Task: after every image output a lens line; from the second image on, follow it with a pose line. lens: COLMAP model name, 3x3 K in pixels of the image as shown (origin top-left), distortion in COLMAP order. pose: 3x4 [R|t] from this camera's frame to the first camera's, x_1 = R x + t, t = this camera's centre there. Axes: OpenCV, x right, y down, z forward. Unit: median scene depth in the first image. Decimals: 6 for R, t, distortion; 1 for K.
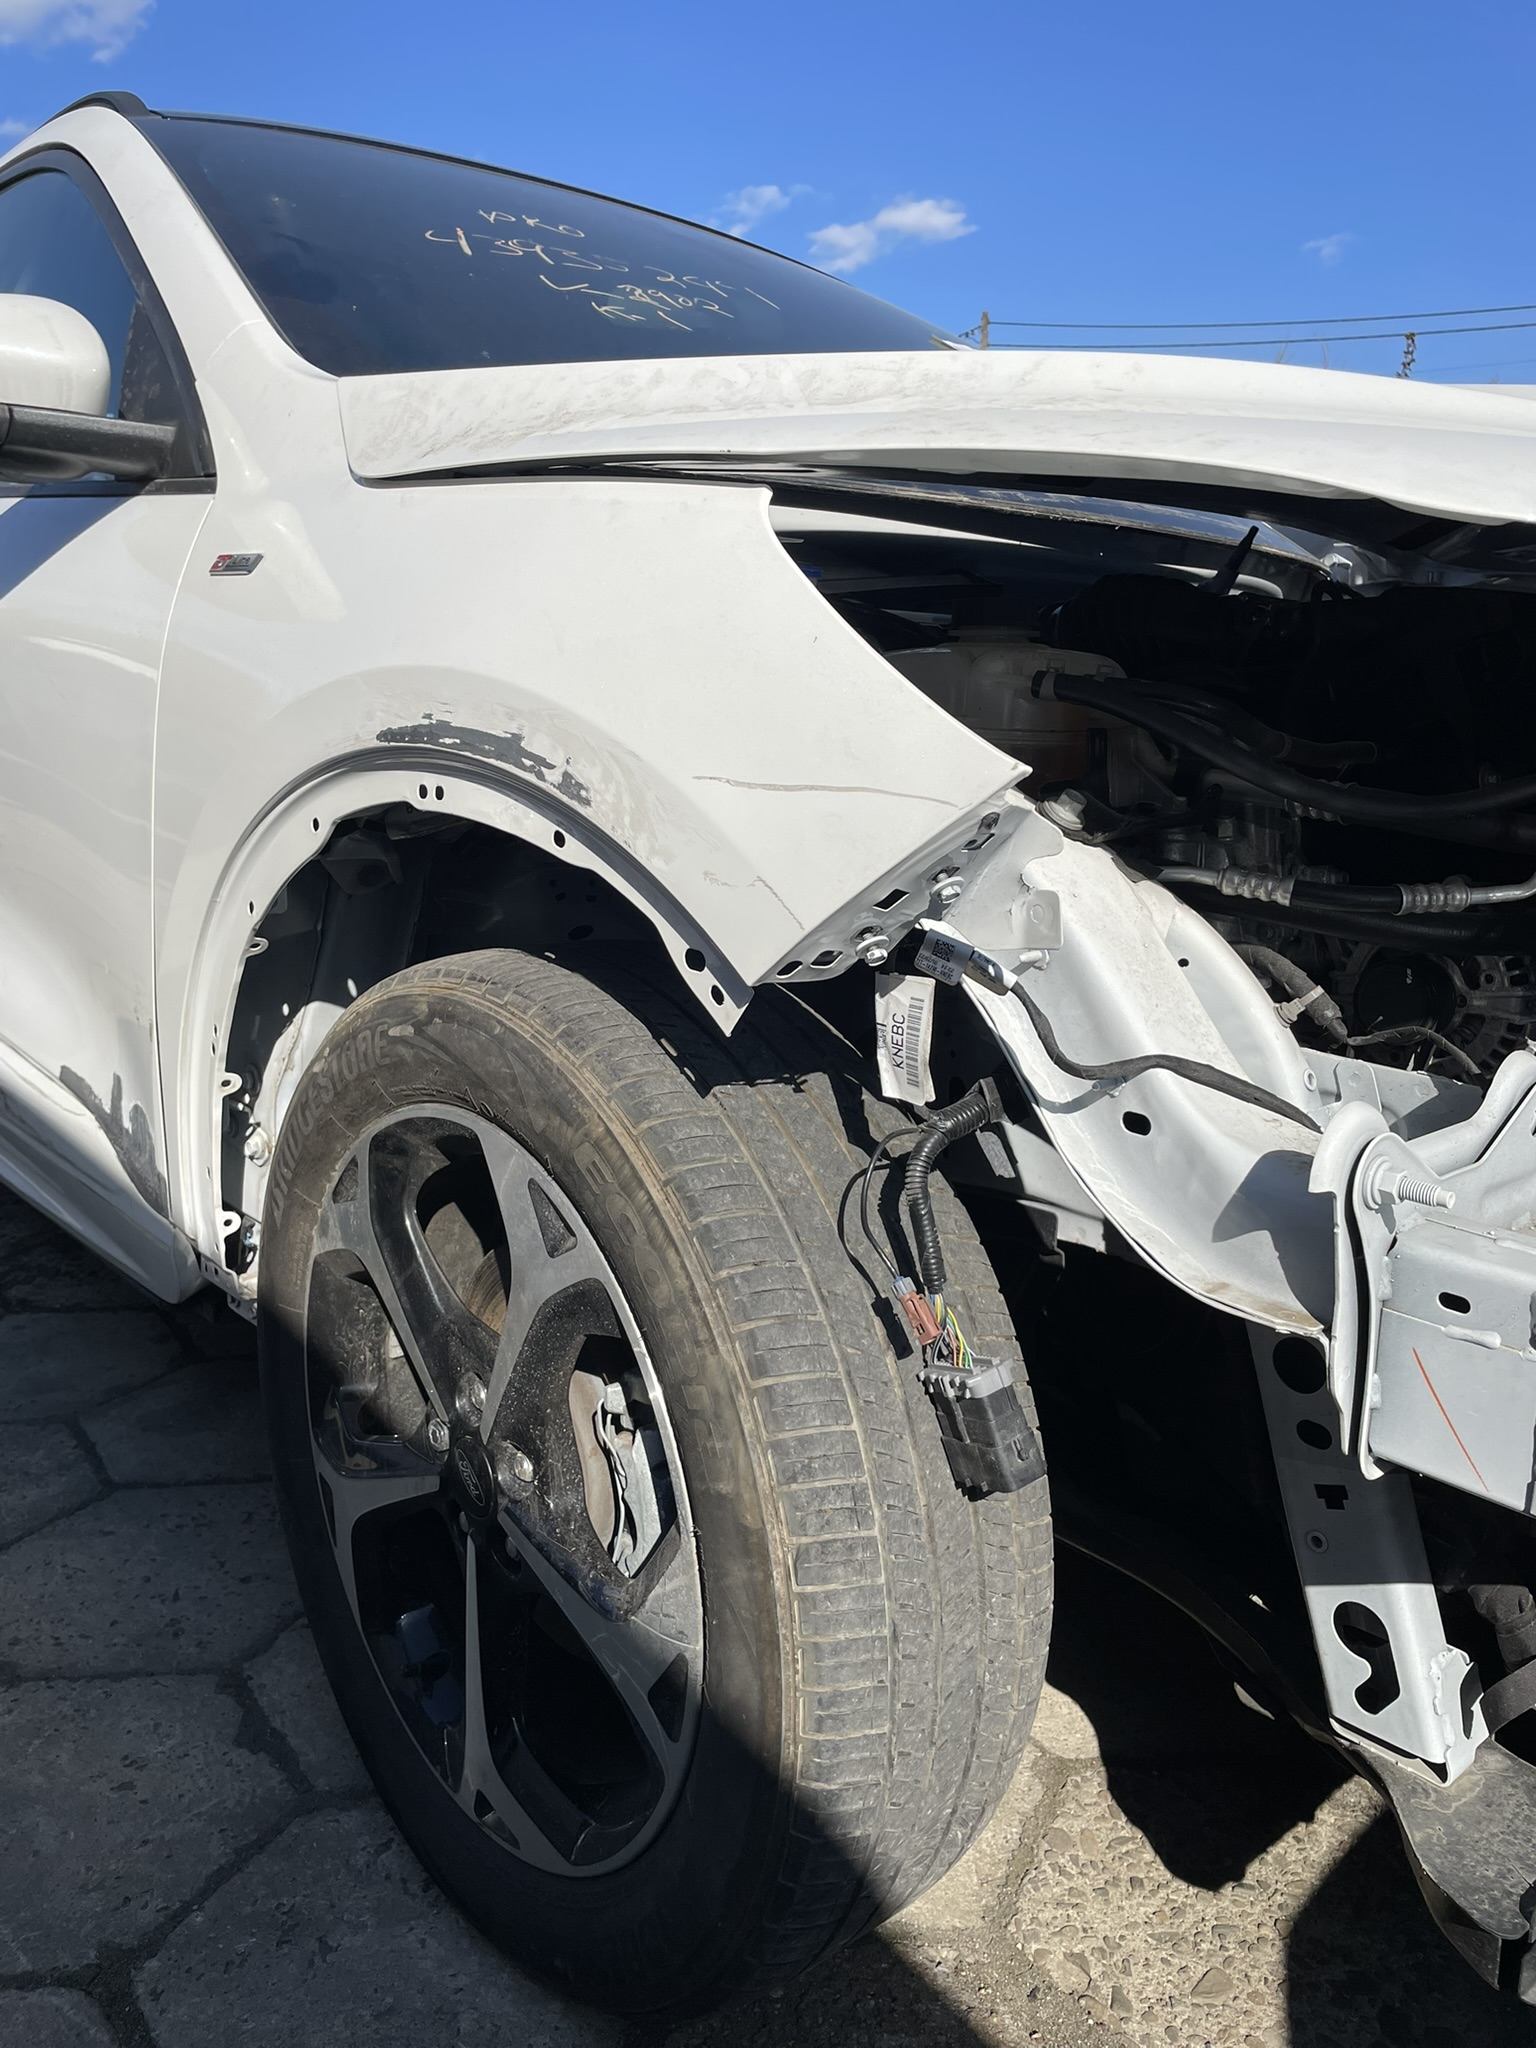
lens RADIAL K [[1536.2, 0, 768.0], [0, 1536.2, 1024.0], [0, 0, 1]] dist [0.080628, -0.111831]
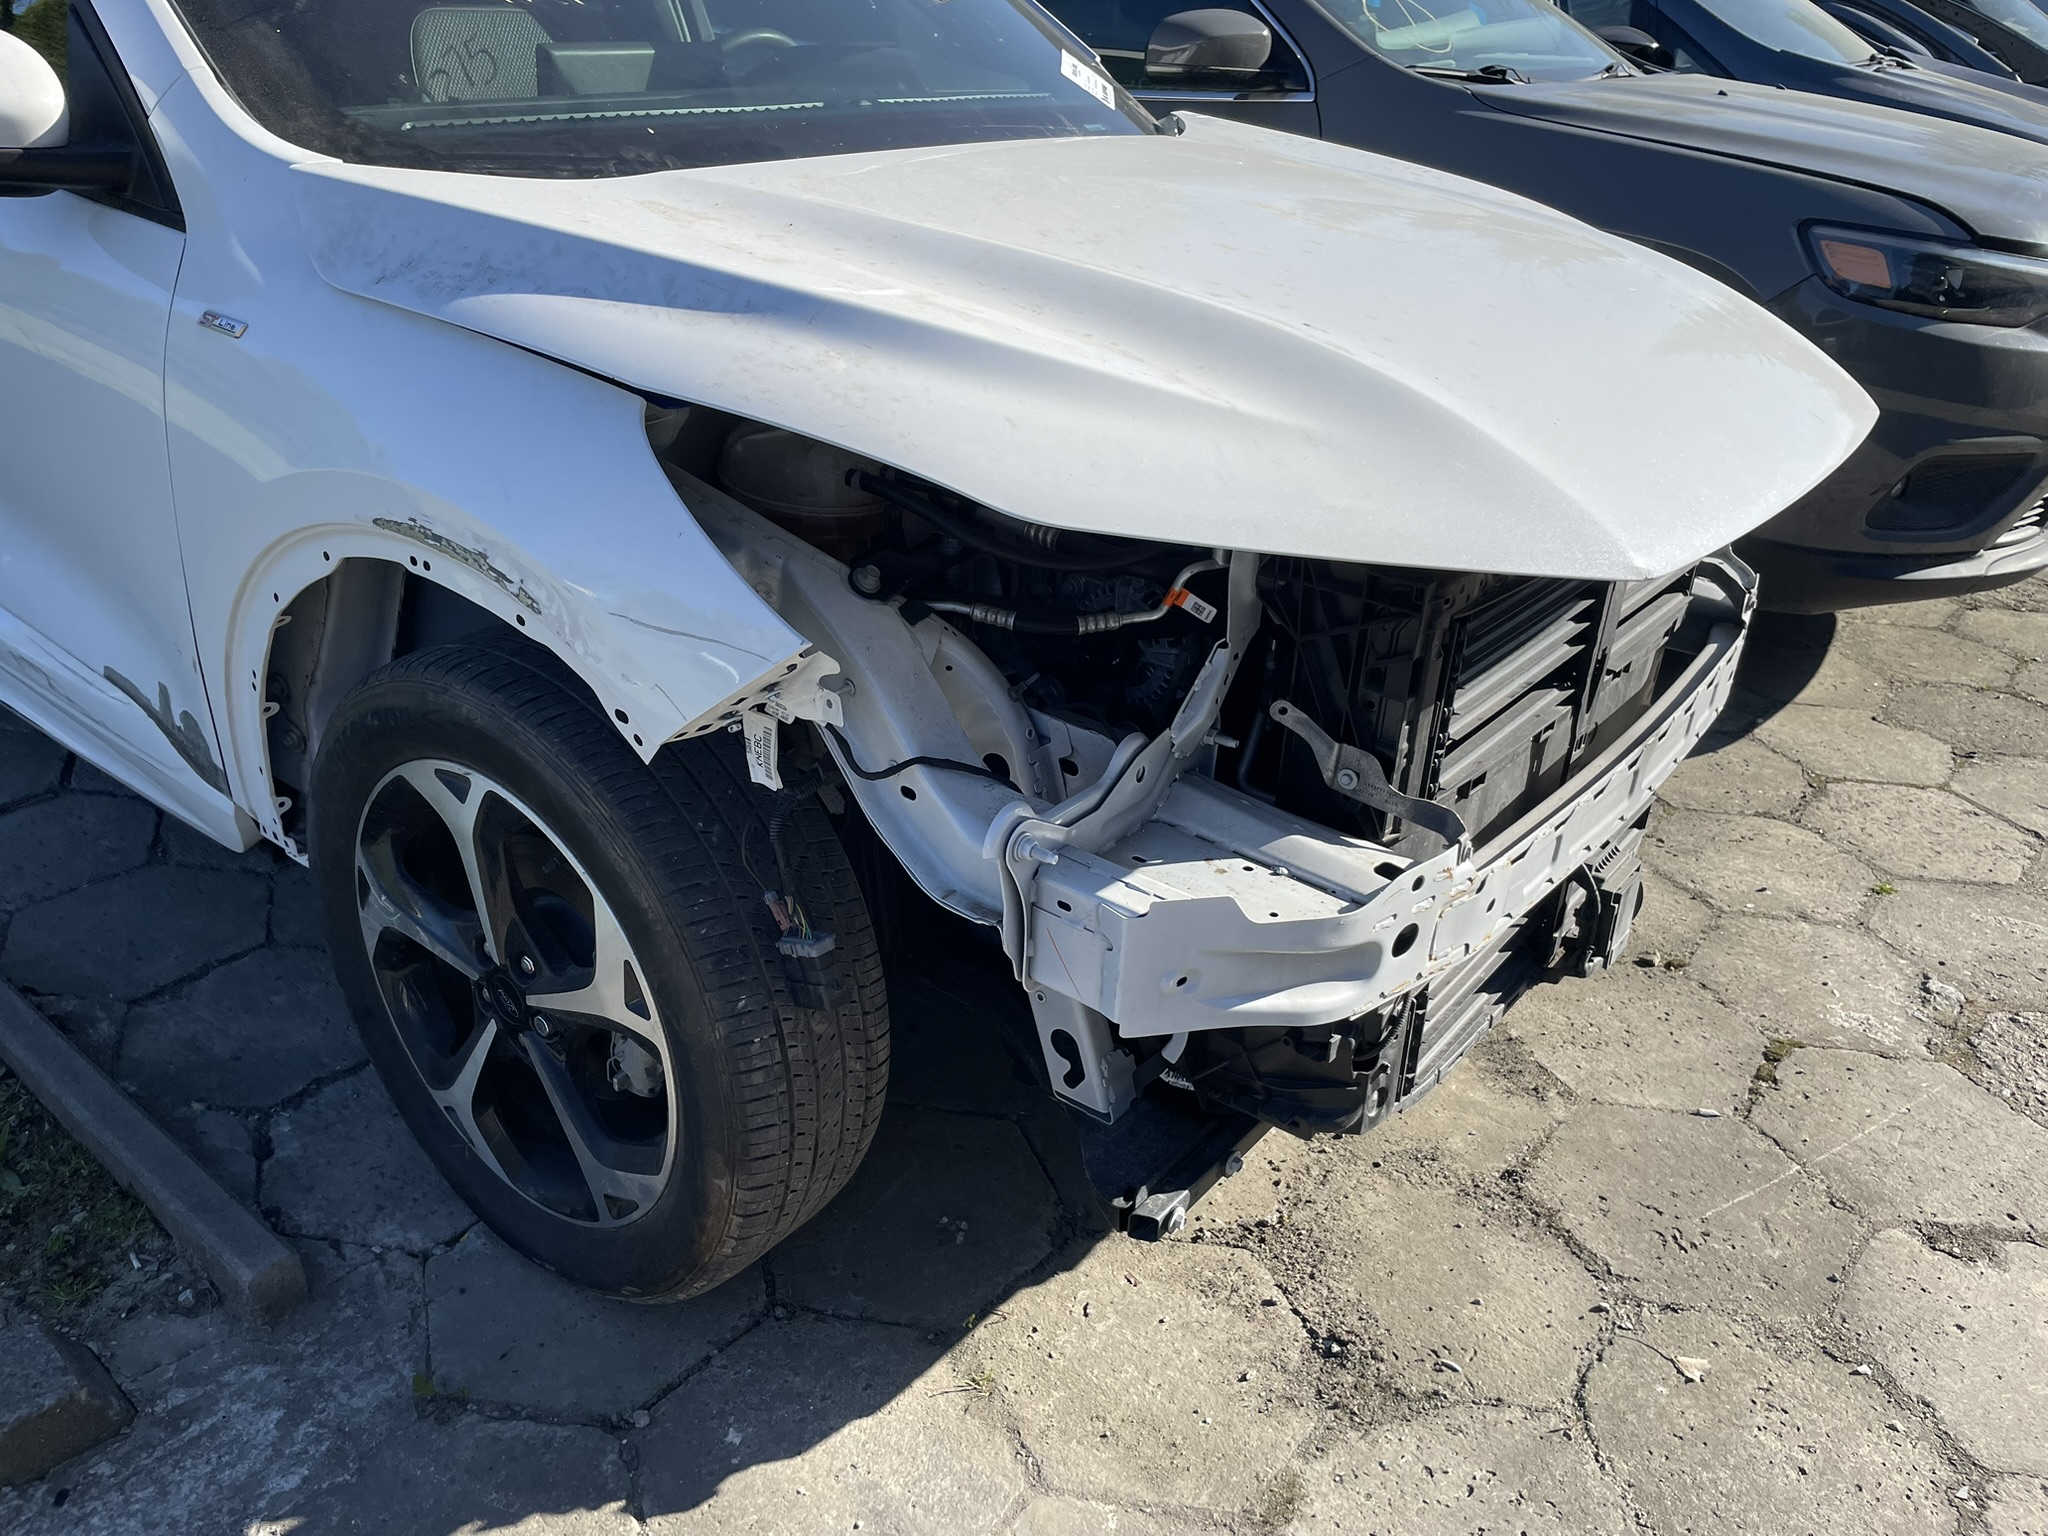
lens RADIAL K [[1536.2, 0, 1024.0], [0, 1536.2, 768.0], [0, 0, 1]] dist [0.080628, -0.111831]
pose [[0.984828, -0.064312, 0.161177, 0.087480], [0.018319, 0.962131, 0.271972, -0.360833], [-0.172564, -0.264893, 0.948711, -0.507525]]
